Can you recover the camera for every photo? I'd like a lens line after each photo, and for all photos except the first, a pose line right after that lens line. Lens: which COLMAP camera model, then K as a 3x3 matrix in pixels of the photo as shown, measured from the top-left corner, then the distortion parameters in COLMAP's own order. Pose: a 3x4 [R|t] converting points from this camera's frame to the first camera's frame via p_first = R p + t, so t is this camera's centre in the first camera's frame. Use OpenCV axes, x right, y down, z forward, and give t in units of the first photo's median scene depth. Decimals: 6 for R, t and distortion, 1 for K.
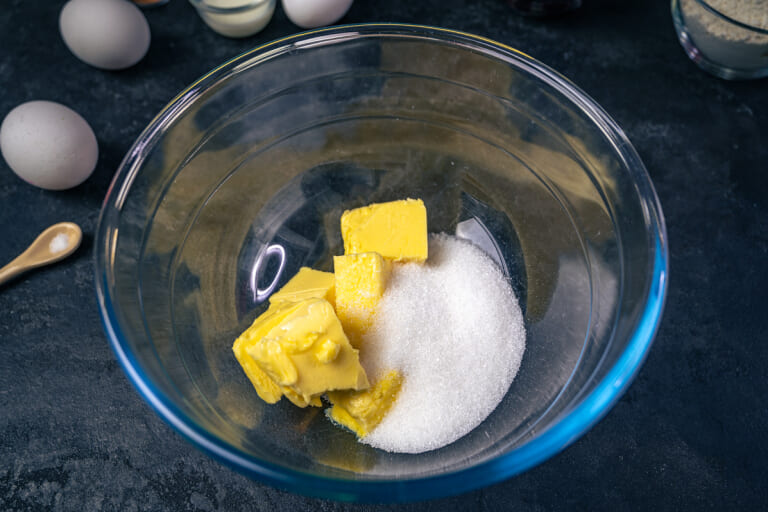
lens RADIAL K [[735.3, 0, 379.1], [0, 735.3, 256.7], [0, 0, 1]] dist [0.009388, 0.000000]
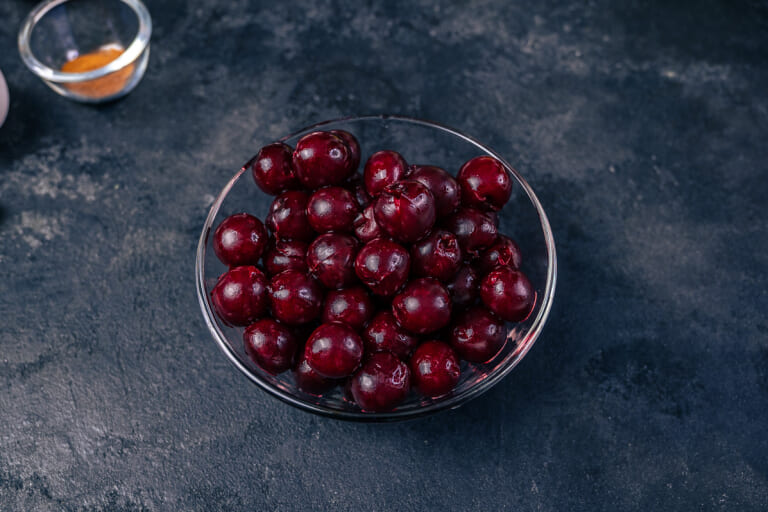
lens RADIAL K [[716.1, 0, 375.2], [0, 716.1, 227.3], [0, 0, 1]] dist [0.008669, 0.000000]
pose [[0.999807, -0.000240, 0.019656, -0.002744], [0.000287, 0.999997, -0.002387, -0.003607], [-0.019655, 0.002392, 0.999804, 0.235799]]
